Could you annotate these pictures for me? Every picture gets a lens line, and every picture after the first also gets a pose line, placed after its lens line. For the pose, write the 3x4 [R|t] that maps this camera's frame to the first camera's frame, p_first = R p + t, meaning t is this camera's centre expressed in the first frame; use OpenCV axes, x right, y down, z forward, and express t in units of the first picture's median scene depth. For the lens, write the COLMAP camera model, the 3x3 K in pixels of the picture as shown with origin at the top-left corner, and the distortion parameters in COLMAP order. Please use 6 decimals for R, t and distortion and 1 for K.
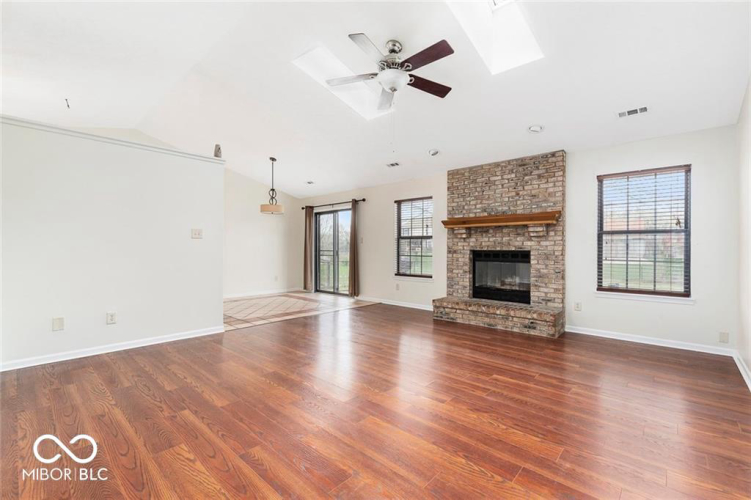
lens RADIAL K [[328.1, 0, 379.2], [0, 328.1, 250.3], [0, 0, 1]] dist [-0.000477, 0.000251]
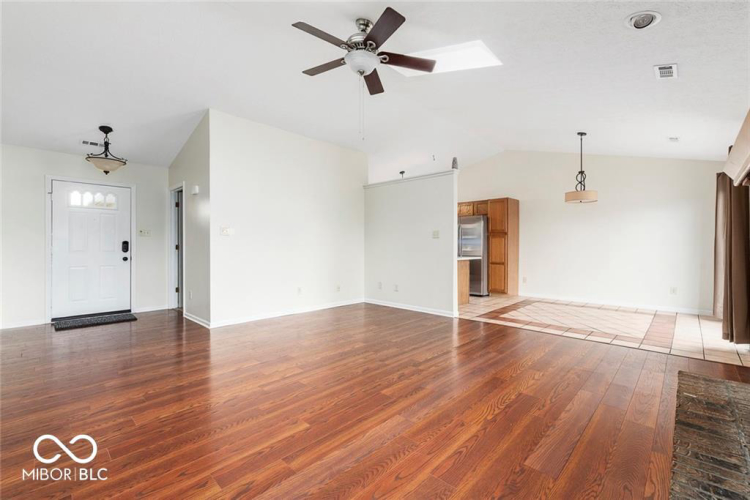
lens RADIAL K [[327.6, 0, 379.4], [0, 327.6, 249.5], [0, 0, 1]] dist [-0.000477, 0.000251]
pose [[-0.019073, 0.007344, -0.999791, 0.732242], [-0.009881, 0.999923, 0.007534, 0.001963], [0.999769, 0.010022, -0.018999, 0.818739]]
